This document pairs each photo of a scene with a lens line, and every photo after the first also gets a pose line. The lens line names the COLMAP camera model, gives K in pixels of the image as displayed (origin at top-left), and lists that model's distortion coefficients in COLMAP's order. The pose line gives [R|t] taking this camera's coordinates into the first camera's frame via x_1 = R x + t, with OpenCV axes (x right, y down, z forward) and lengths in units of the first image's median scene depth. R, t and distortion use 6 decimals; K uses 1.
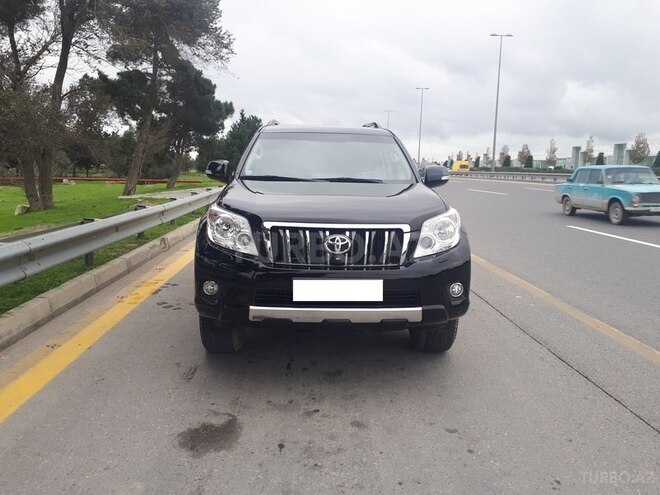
lens RADIAL K [[526.4, 0, 339.3], [0, 526.4, 236.2], [0, 0, 1]] dist [0.033189, -0.050303]
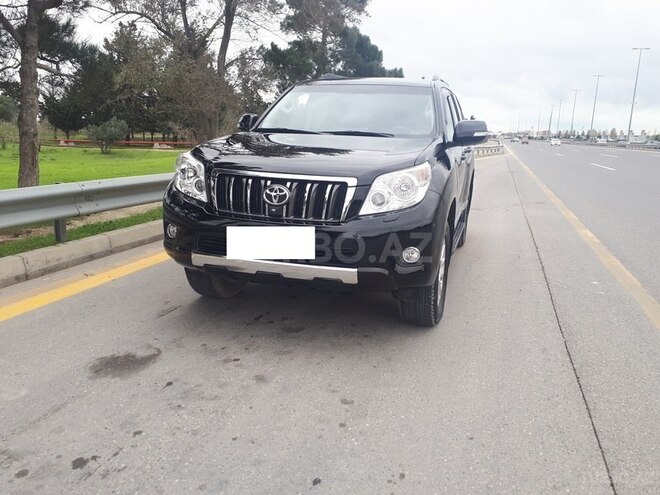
lens RADIAL K [[523.2, 0, 337.9], [0, 523.2, 248.6], [0, 0, 1]] dist [0.060752, -0.100259]
pose [[0.939031, 0.086600, -0.332747, 0.417158], [-0.060836, 0.994340, 0.087102, 0.022164], [0.338407, -0.061549, 0.938985, 0.135688]]
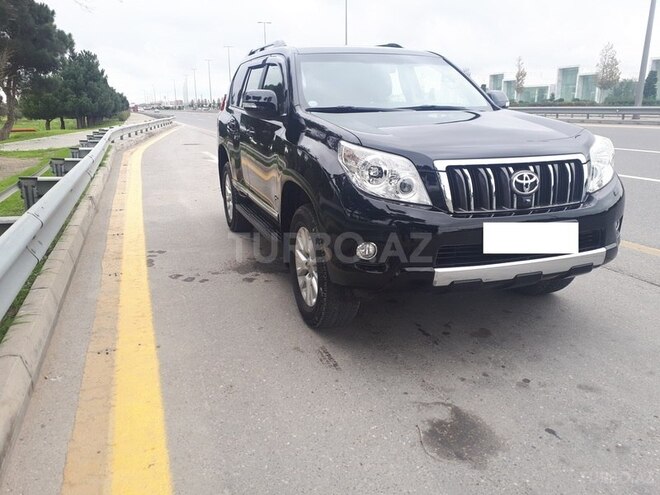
lens RADIAL K [[523.2, 0, 337.9], [0, 523.2, 248.6], [0, 0, 1]] dist [0.060752, -0.100259]
pose [[0.958057, -0.104376, 0.266895, -0.500830], [0.068077, 0.987547, 0.141836, -0.019033], [-0.278375, -0.117717, 0.953231, 0.278335]]
